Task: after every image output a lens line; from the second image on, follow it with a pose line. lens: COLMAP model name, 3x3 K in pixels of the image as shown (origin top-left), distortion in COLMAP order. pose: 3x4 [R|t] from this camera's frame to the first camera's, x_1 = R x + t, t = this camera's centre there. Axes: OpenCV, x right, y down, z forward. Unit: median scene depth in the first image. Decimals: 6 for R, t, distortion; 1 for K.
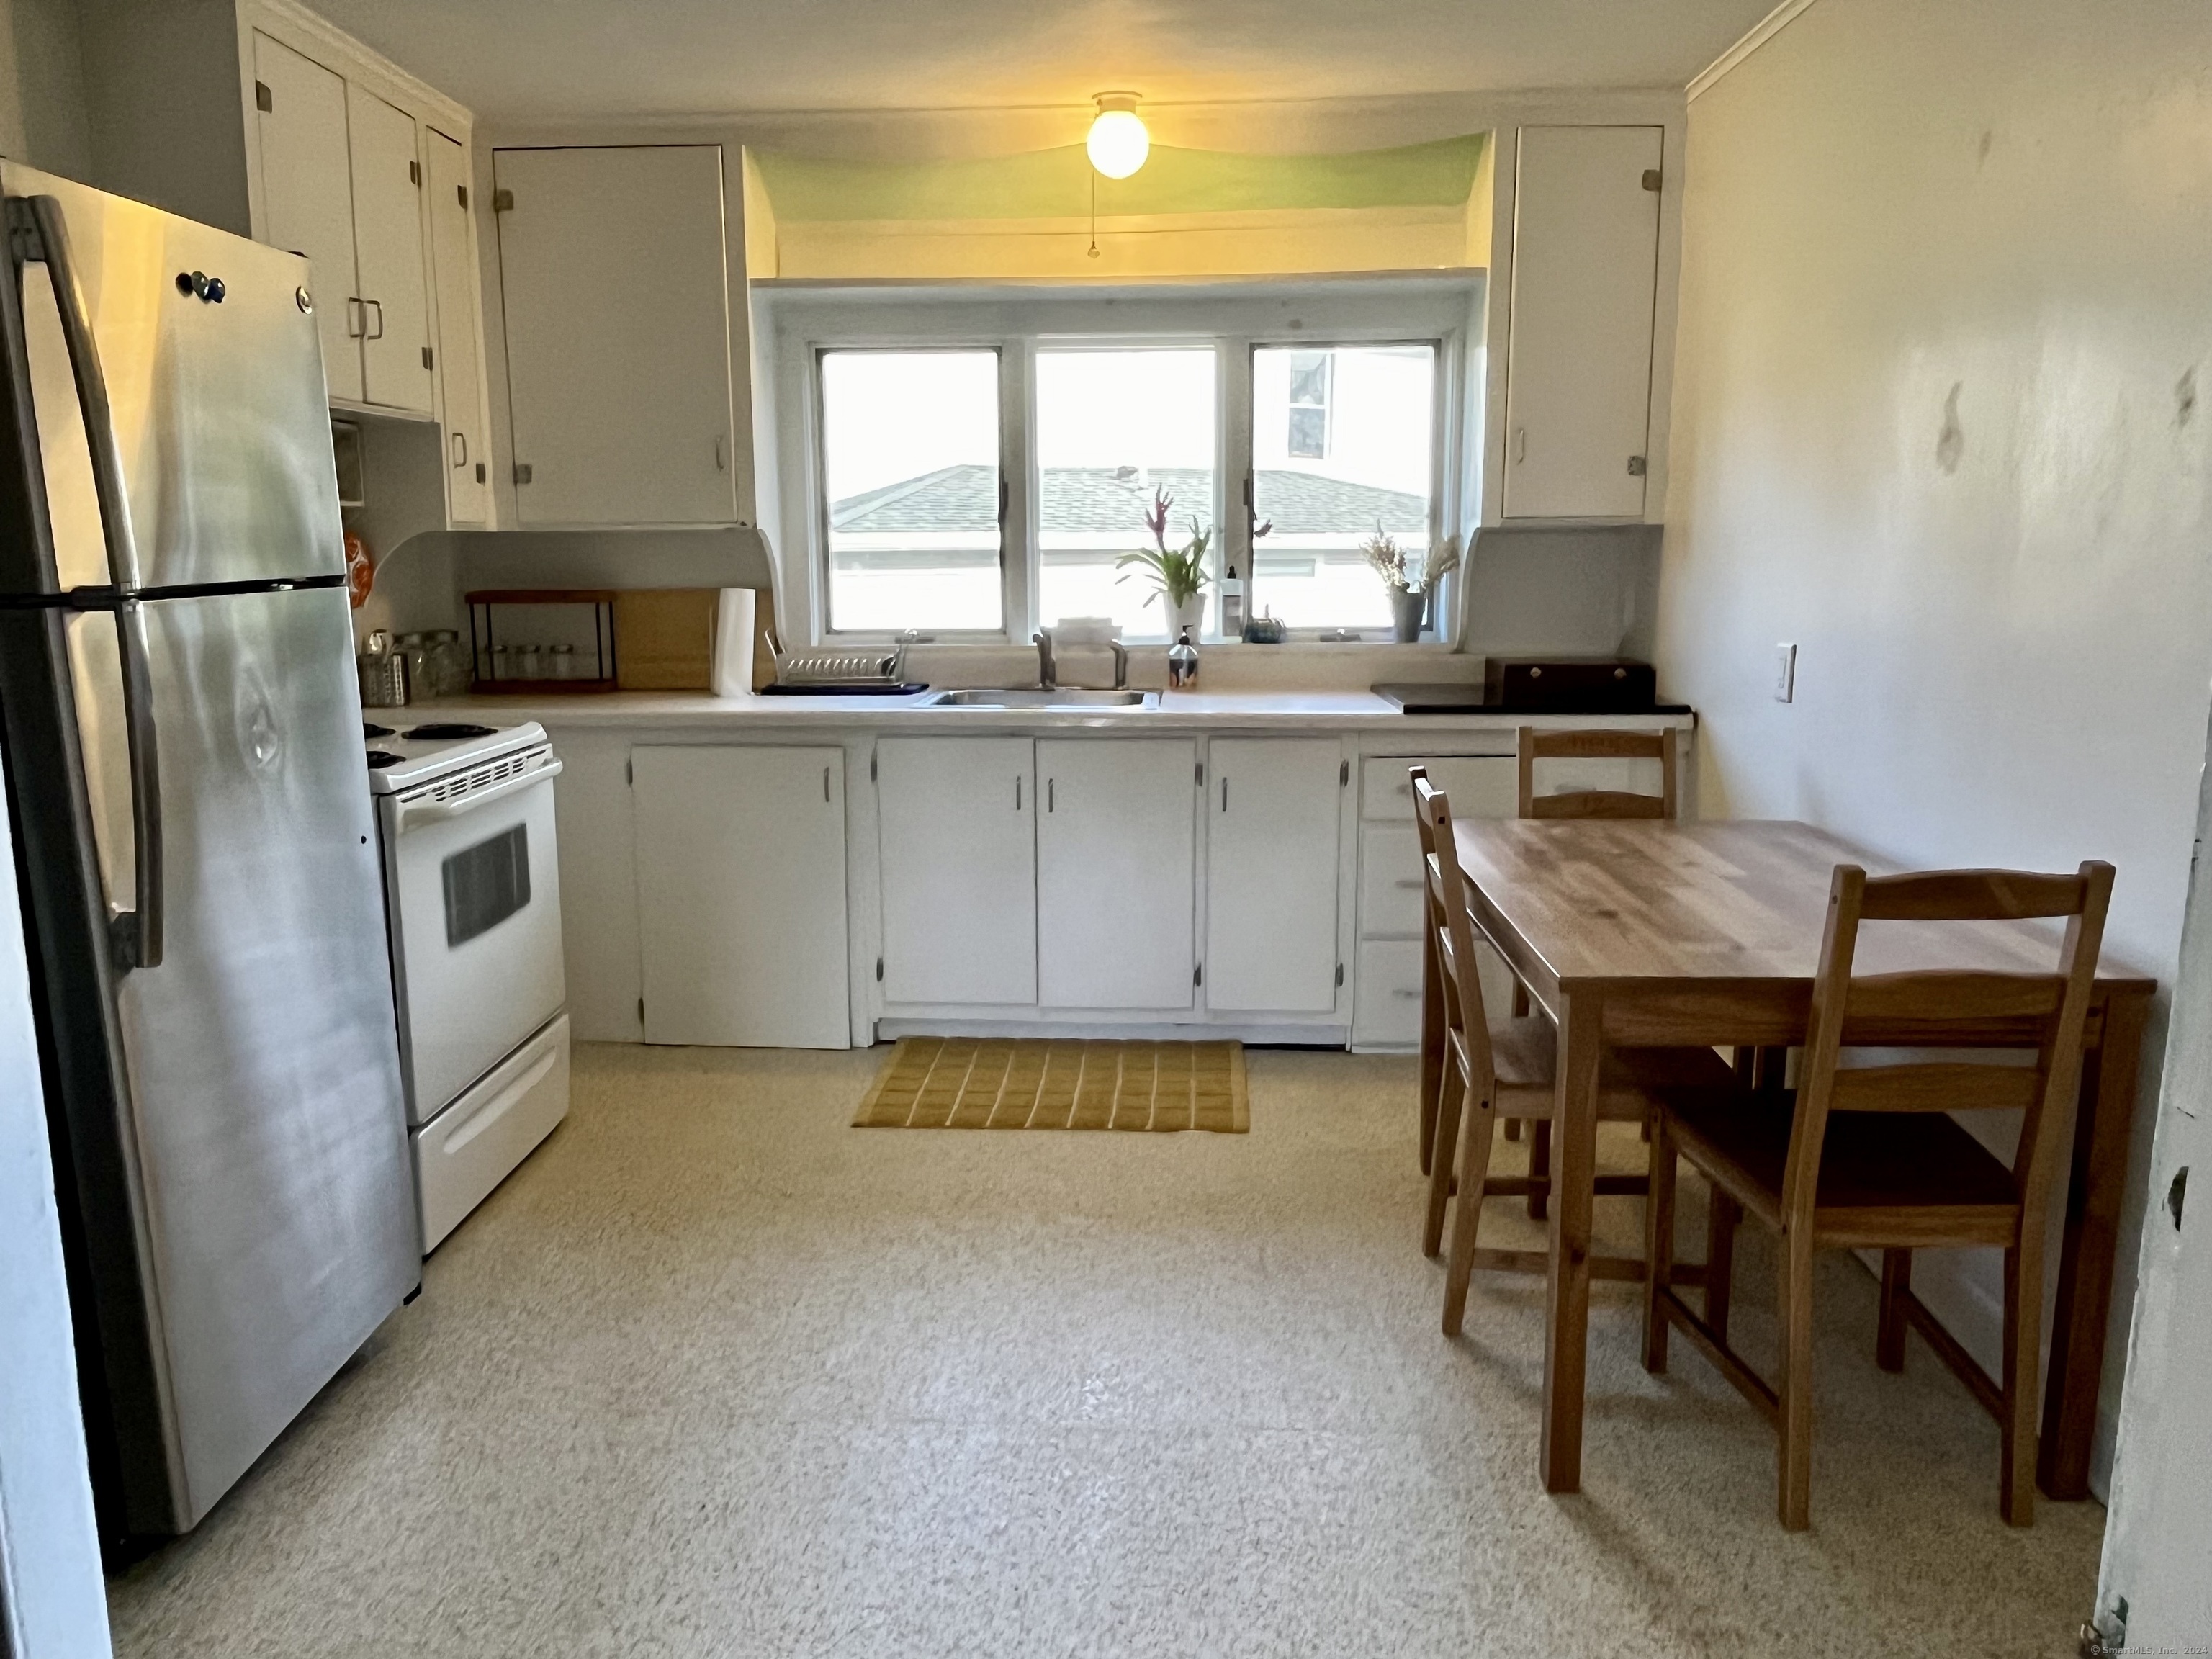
lens RADIAL K [[1688.9, 0, 1098.7], [0, 1688.9, 838.6], [0, 0, 1]] dist [0.047832, -0.000813]
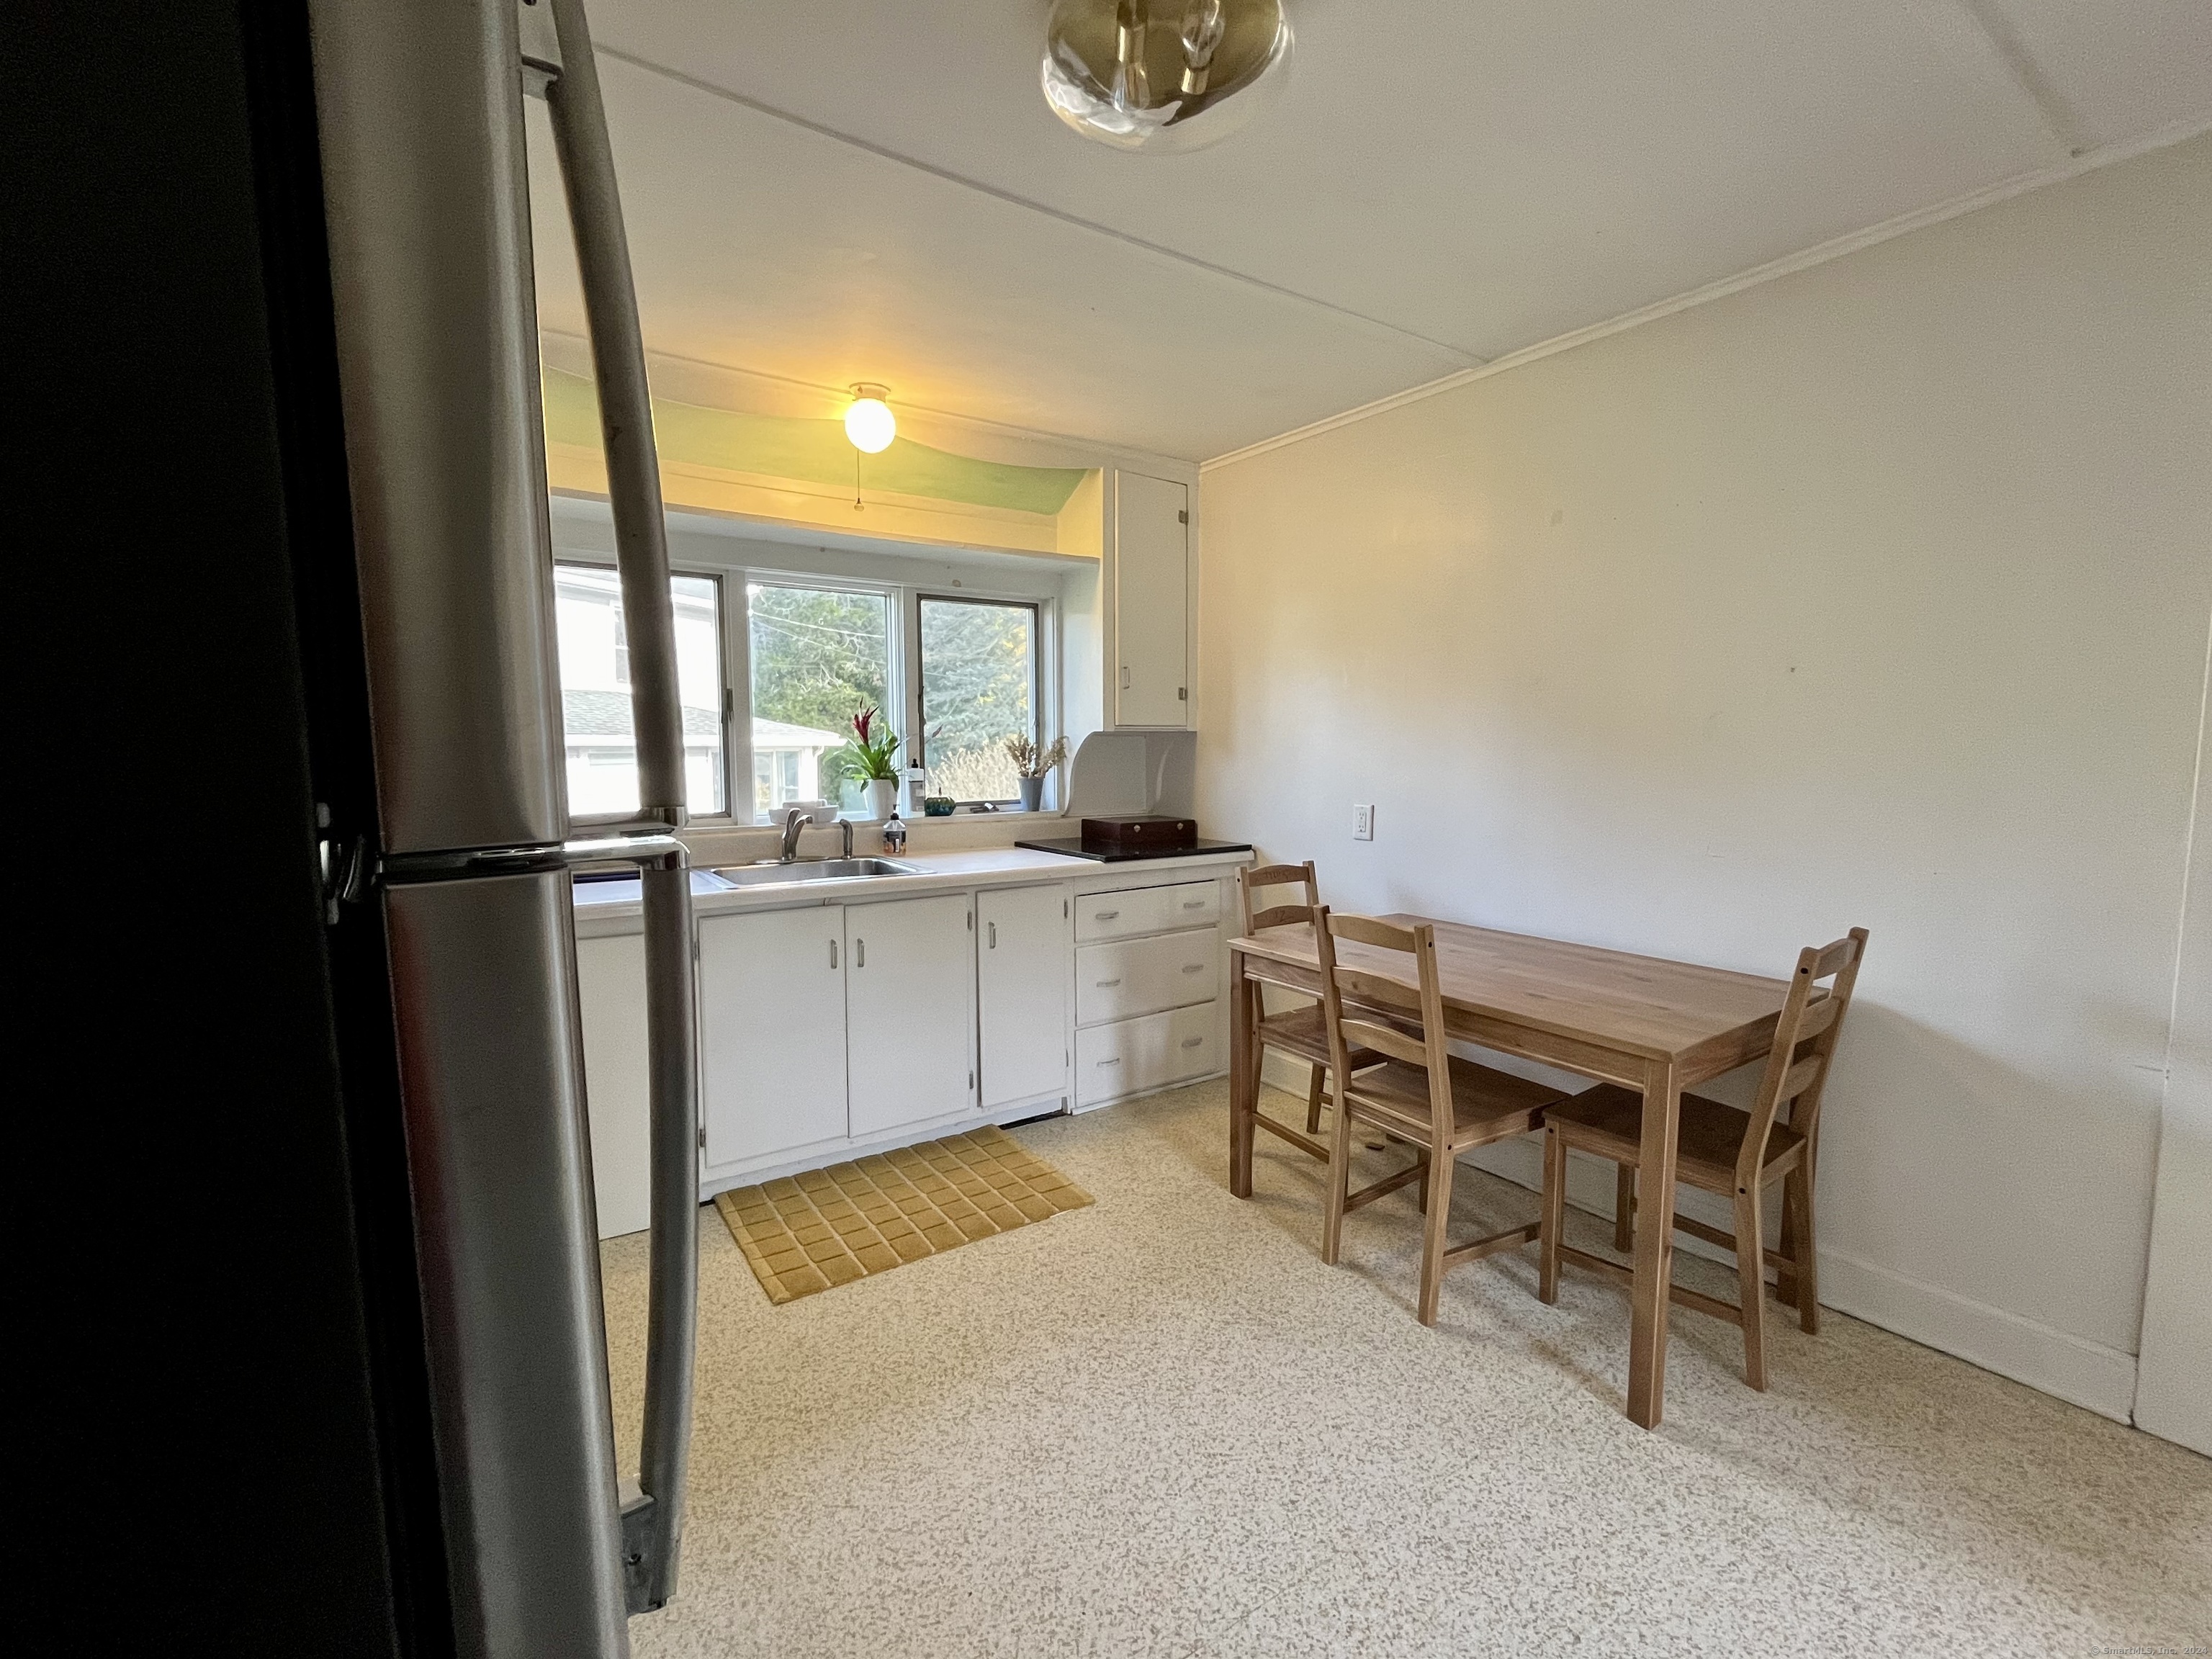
lens RADIAL K [[980.2, 0, 1111.2], [0, 980.2, 829.1], [0, 0, 1]] dist [0.002737, 0.000009]
pose [[0.801499, -0.047890, 0.596076, -0.275981], [0.103015, 0.992944, -0.058741, -0.050465], [-0.589057, 0.108486, 0.800776, 0.334286]]
